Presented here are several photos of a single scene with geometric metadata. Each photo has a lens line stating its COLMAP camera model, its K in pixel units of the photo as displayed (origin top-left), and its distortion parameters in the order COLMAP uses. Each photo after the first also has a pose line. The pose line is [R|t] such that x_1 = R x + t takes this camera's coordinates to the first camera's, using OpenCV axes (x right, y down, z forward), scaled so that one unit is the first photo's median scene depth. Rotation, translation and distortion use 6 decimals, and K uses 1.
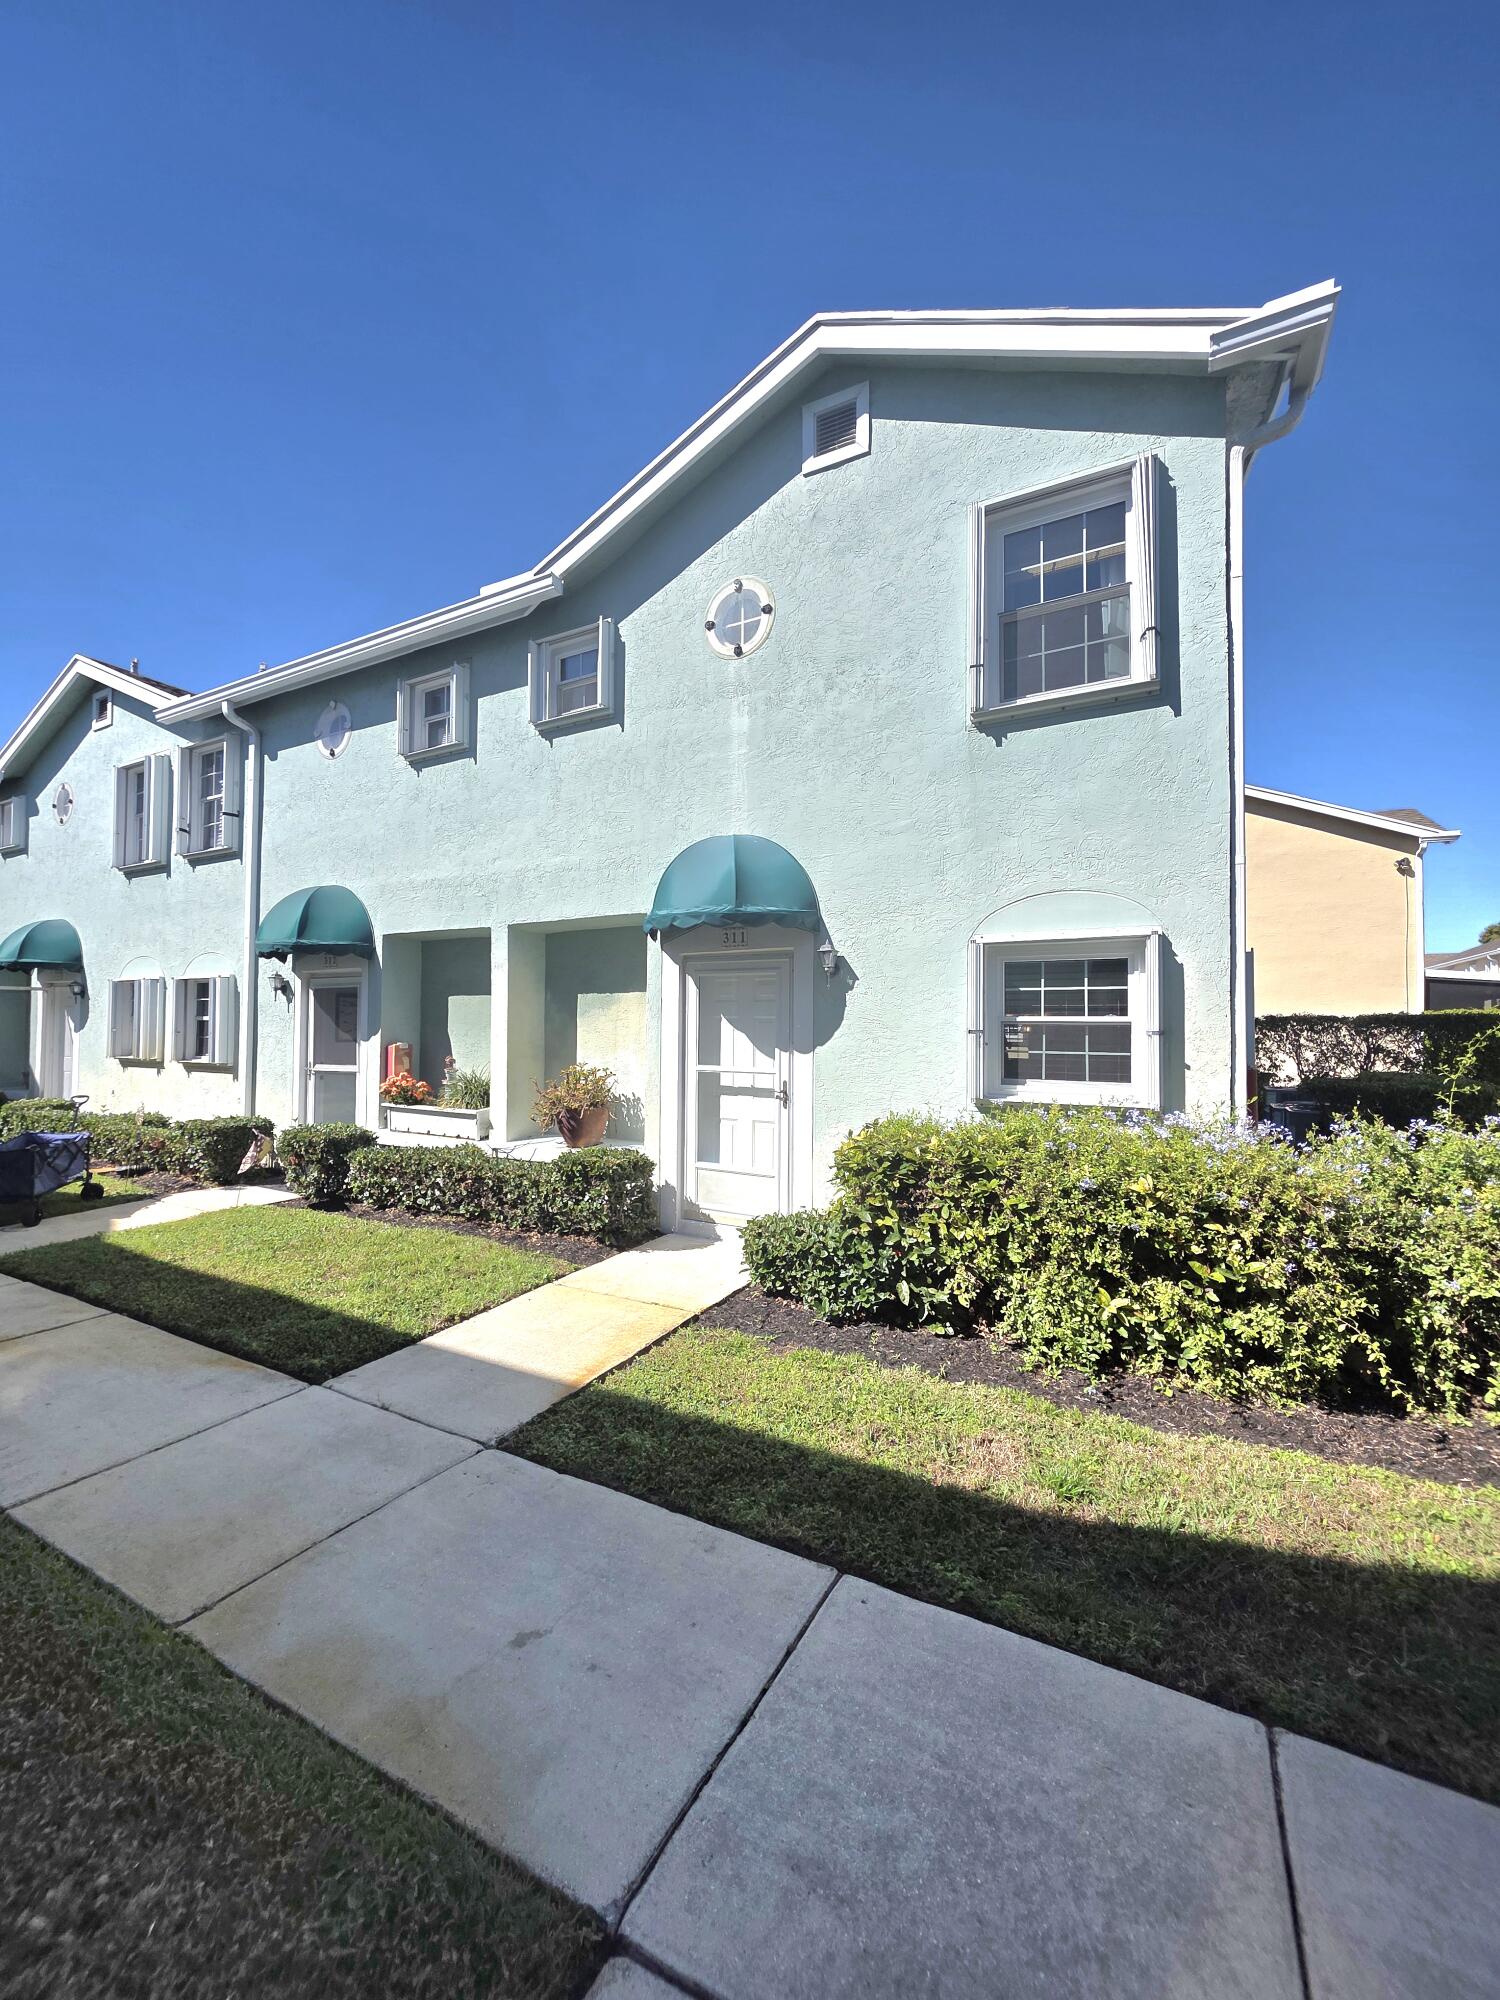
lens RADIAL K [[777.4, 0, 750.0], [0, 777.4, 1000.0], [0, 0, 1]] dist [0.001255, -0.000361]
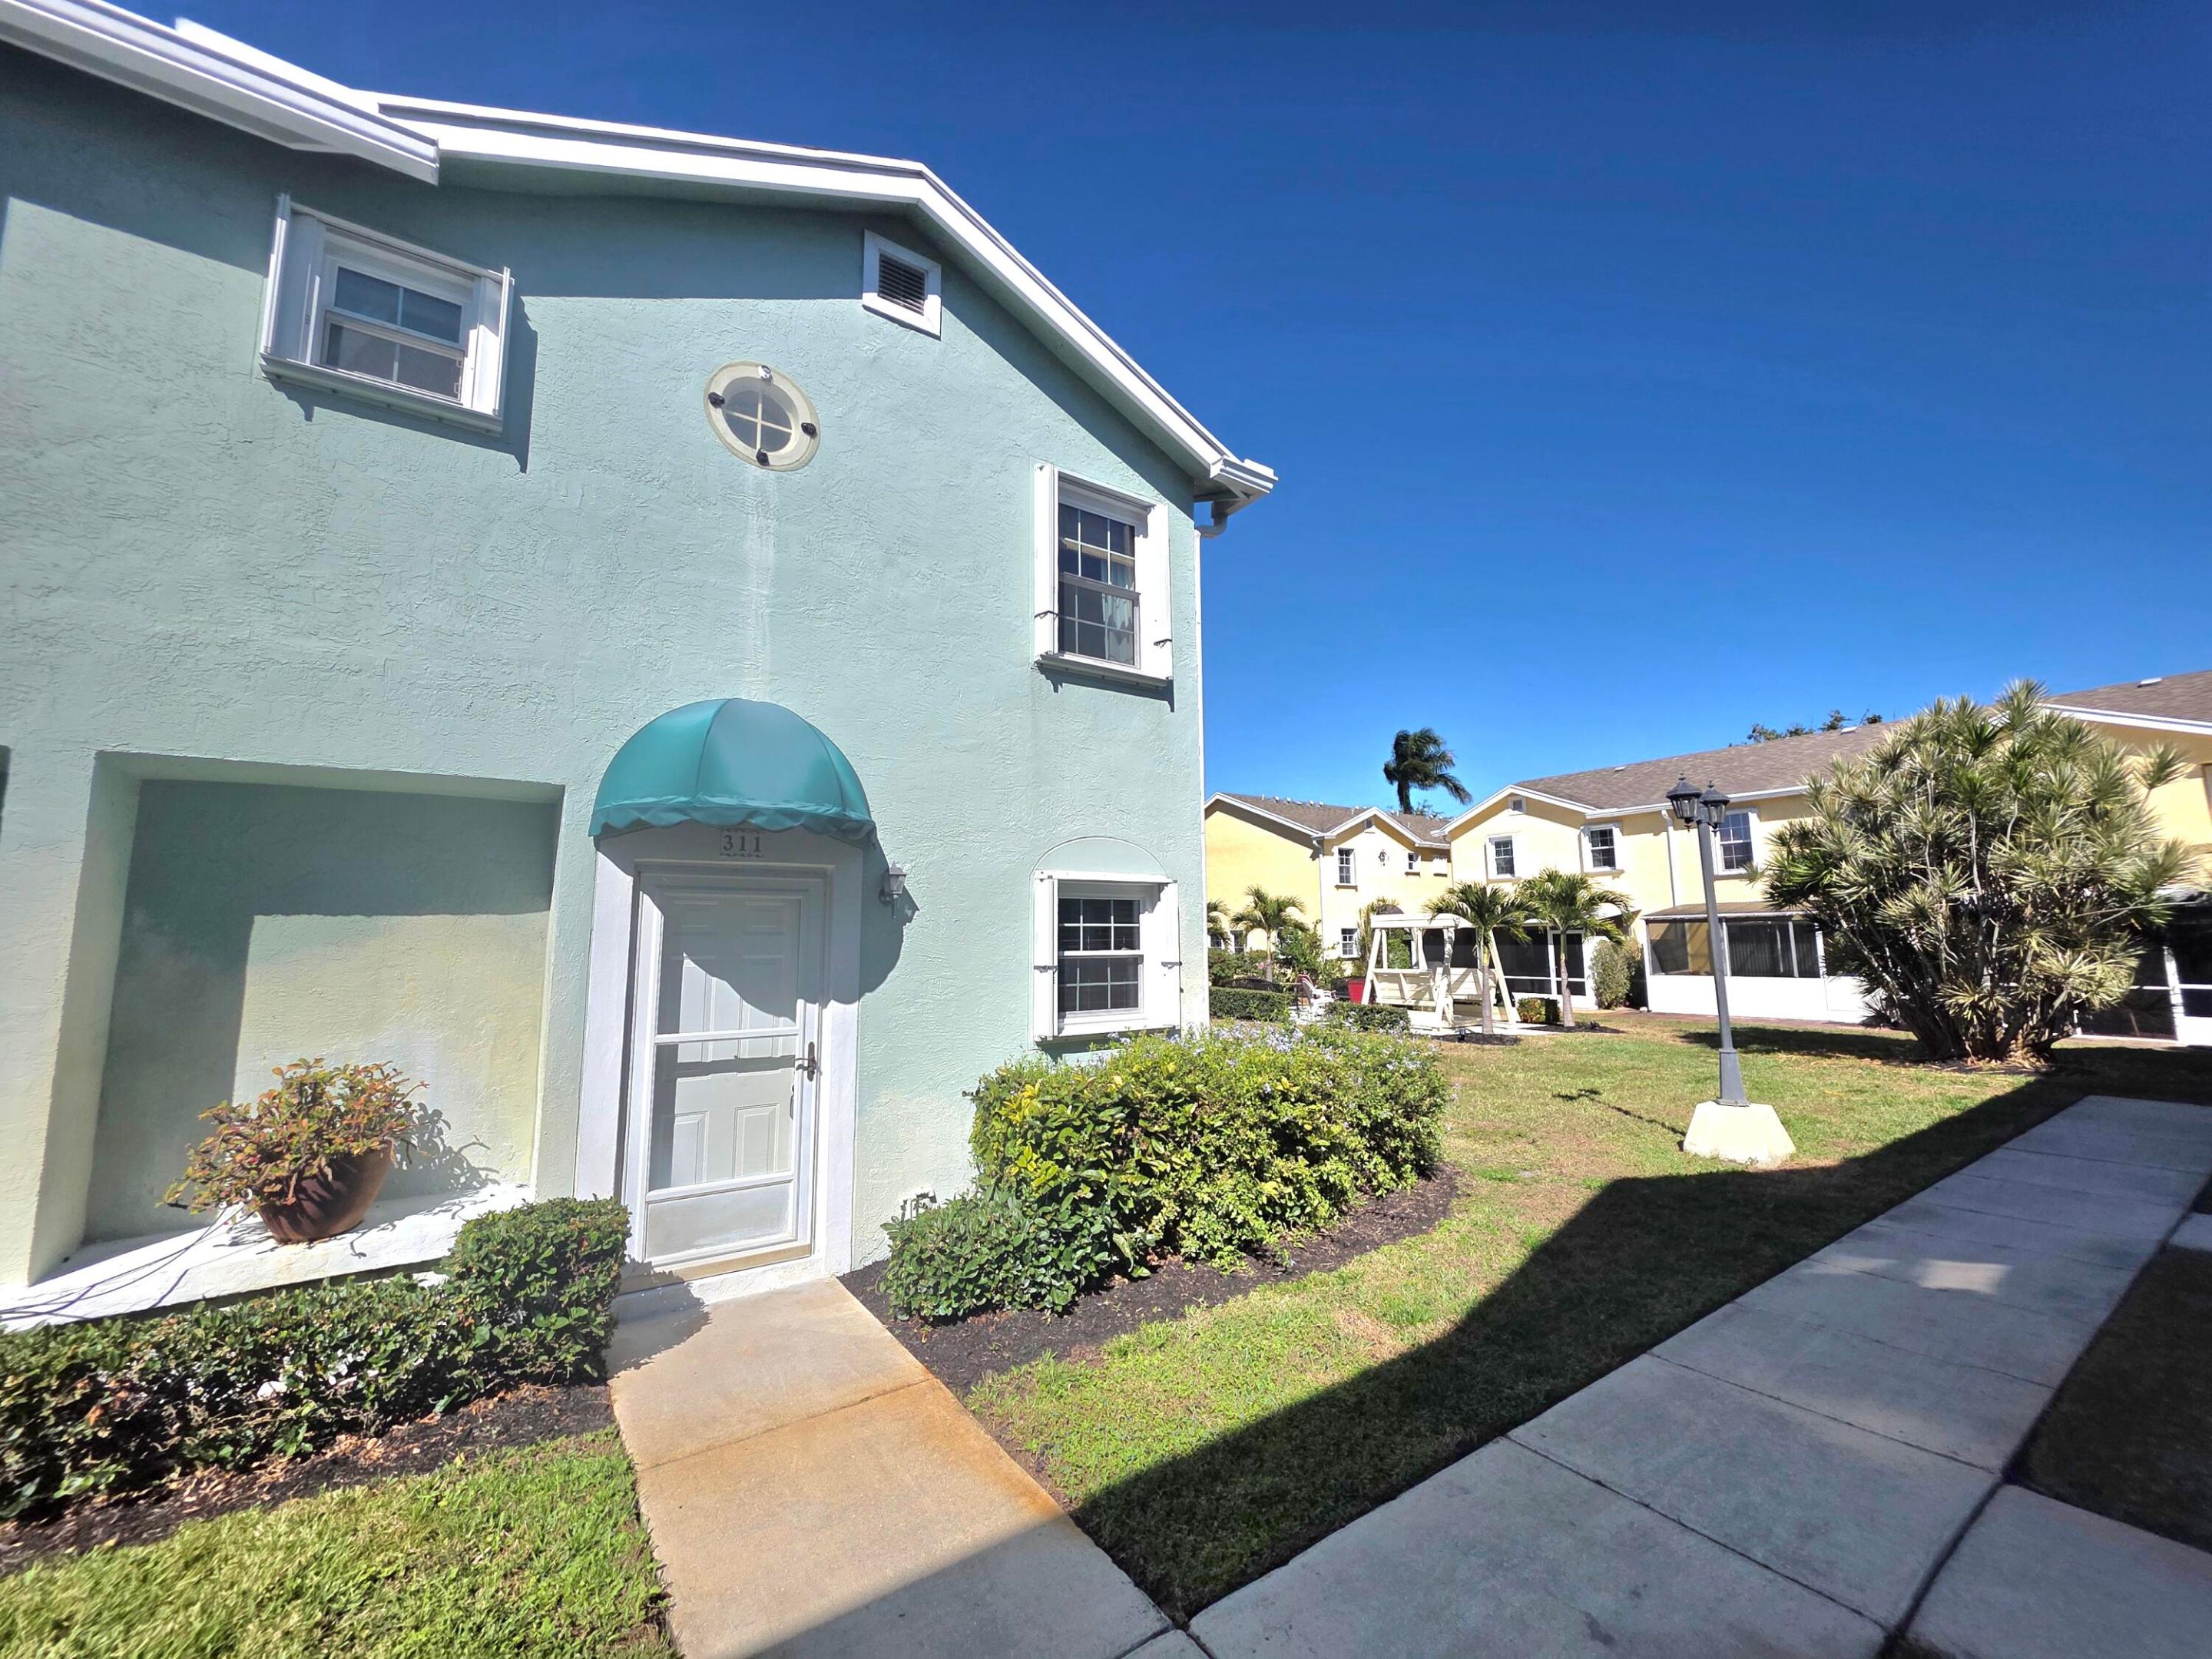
lens RADIAL K [[859.8, 0, 1106.0], [0, 859.8, 829.5], [0, 0, 1]] dist [0.001255, -0.000361]
pose [[0.463181, 0.104820, 0.880043, -0.595216], [-0.015729, 0.993797, -0.110090, -0.013632], [-0.886124, 0.037149, 0.461957, 0.374799]]
